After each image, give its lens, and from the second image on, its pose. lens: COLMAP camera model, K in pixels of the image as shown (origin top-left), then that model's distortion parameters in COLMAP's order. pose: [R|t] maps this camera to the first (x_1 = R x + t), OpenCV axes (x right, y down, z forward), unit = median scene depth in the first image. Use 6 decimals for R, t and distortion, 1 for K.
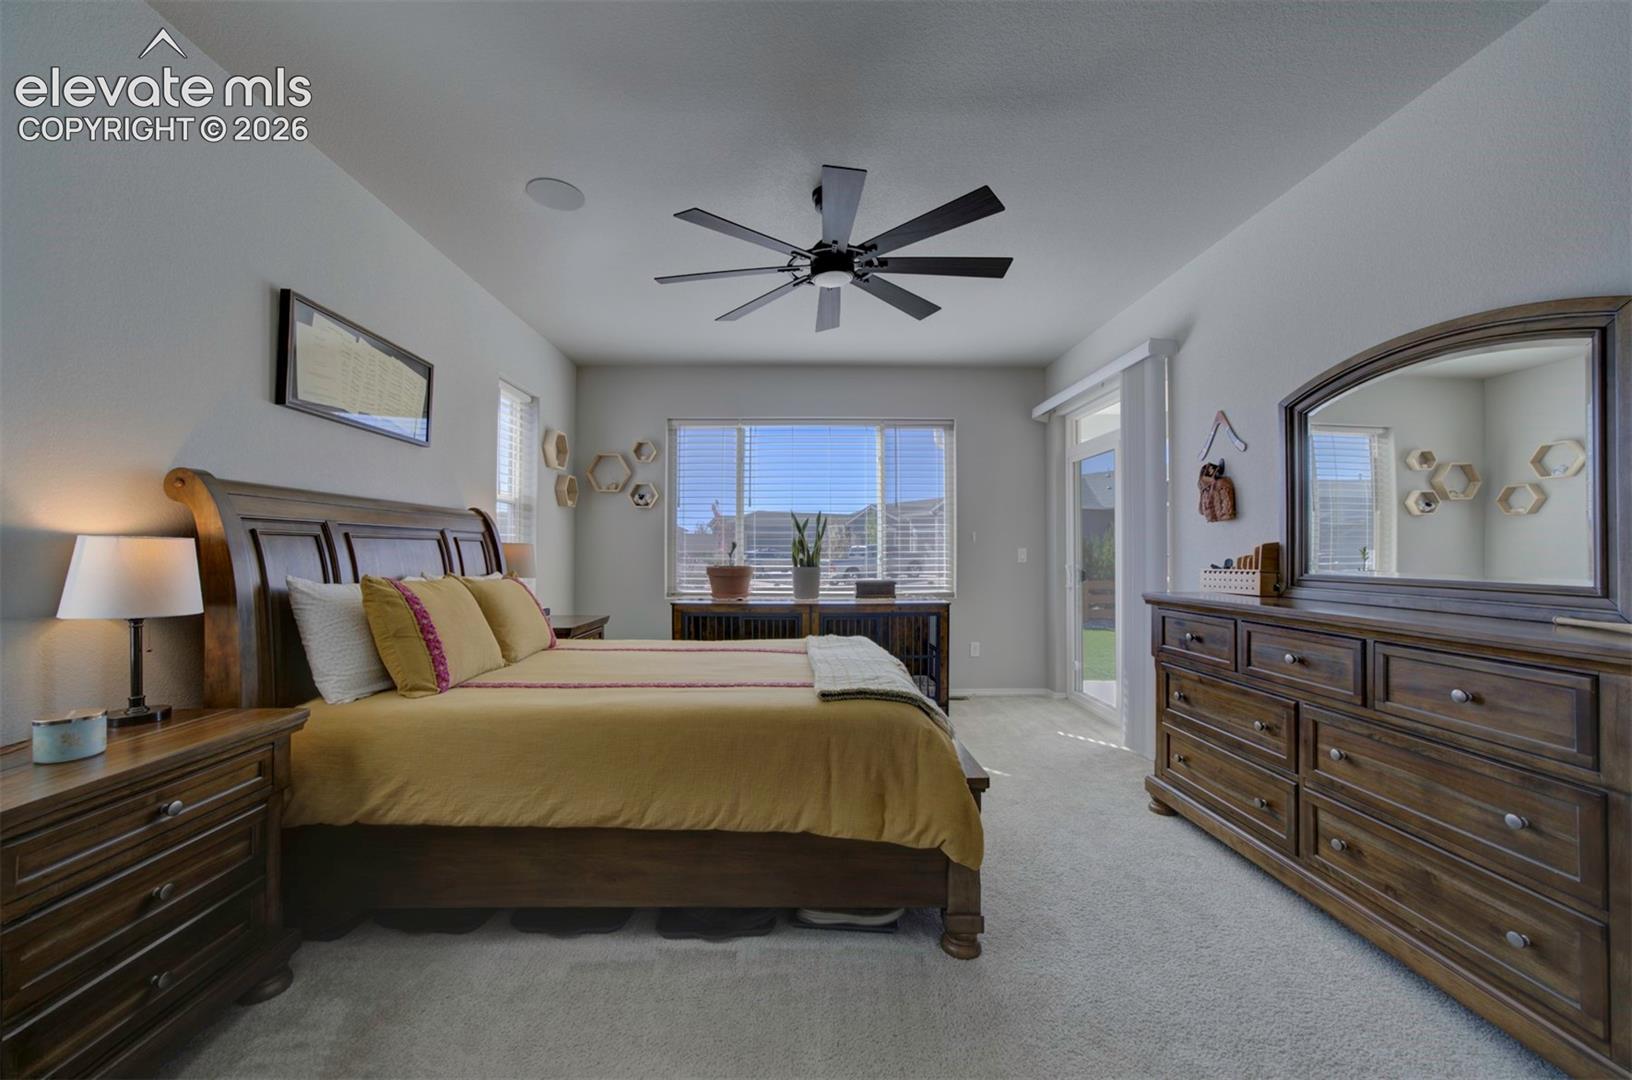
lens RADIAL K [[599.0, 0, 805.1], [0, 599.0, 543.0], [0, 0, 1]] dist [-0.000147, 0.000388]
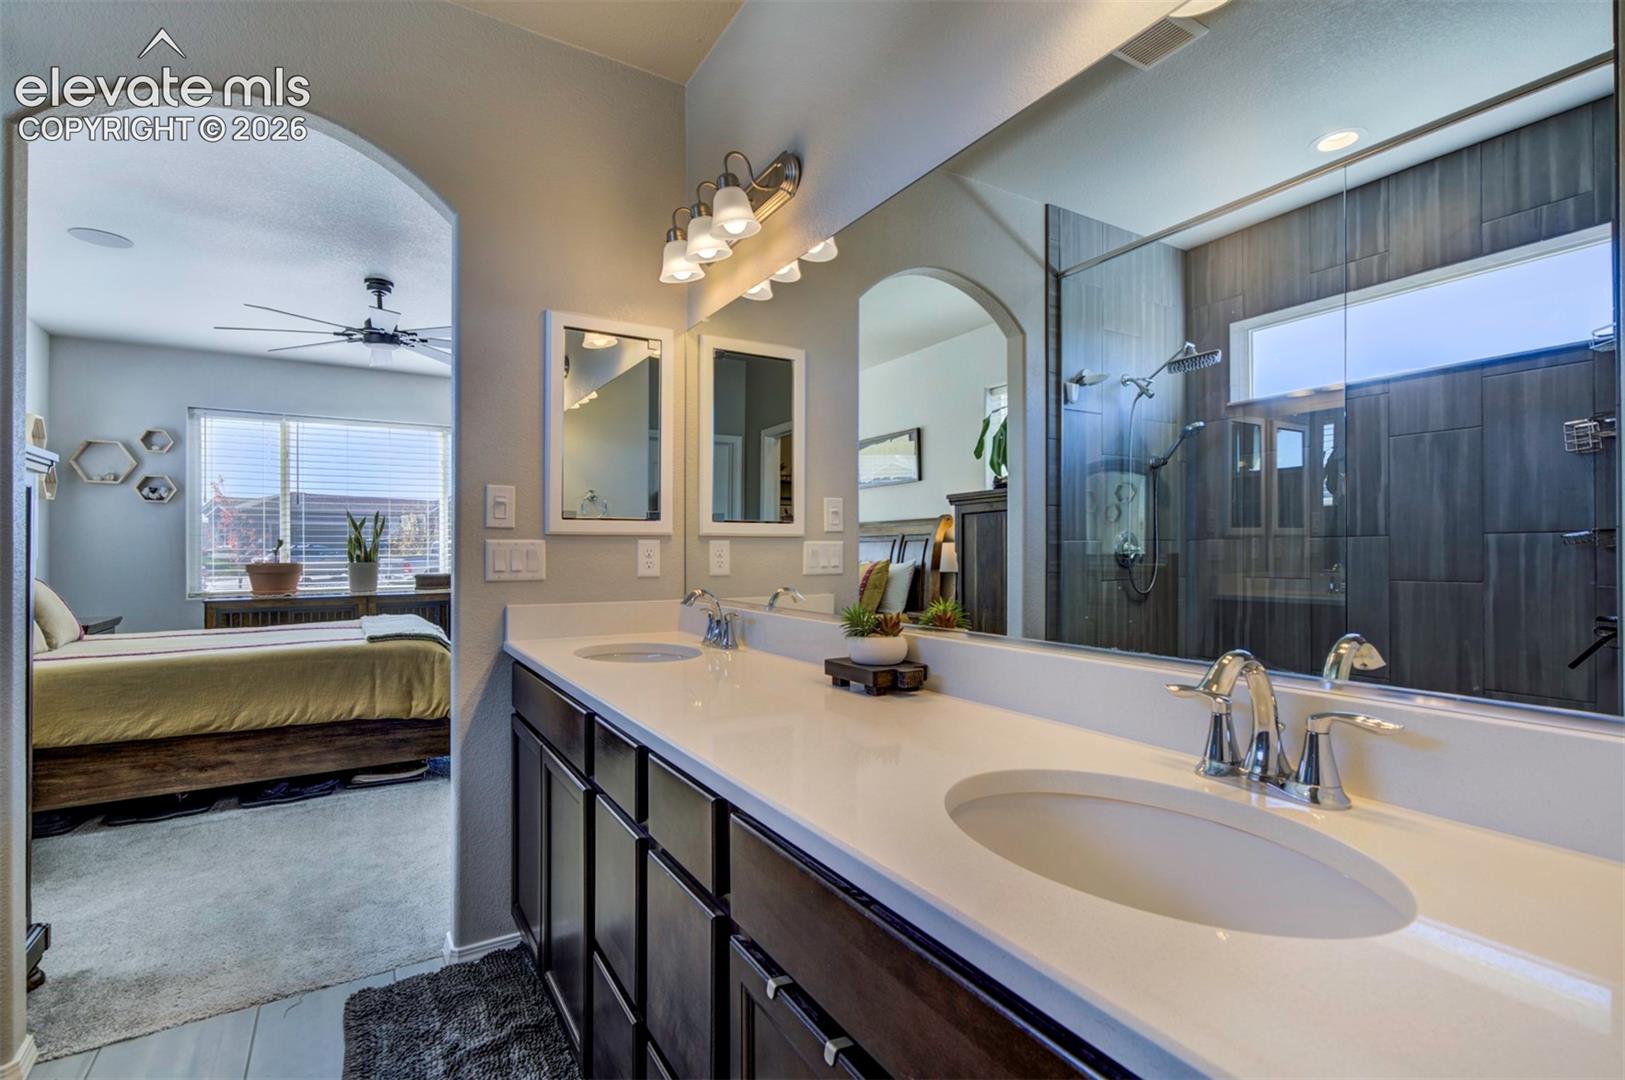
lens RADIAL K [[724.8, 0, 783.8], [0, 724.8, 541.0], [0, 0, 1]] dist [0.017696, 0.000104]
pose [[0.869413, -0.002723, 0.494078, 0.020411], [-0.000211, 0.999983, 0.005882, -0.011934], [-0.494086, -0.005218, 0.869397, -0.900778]]
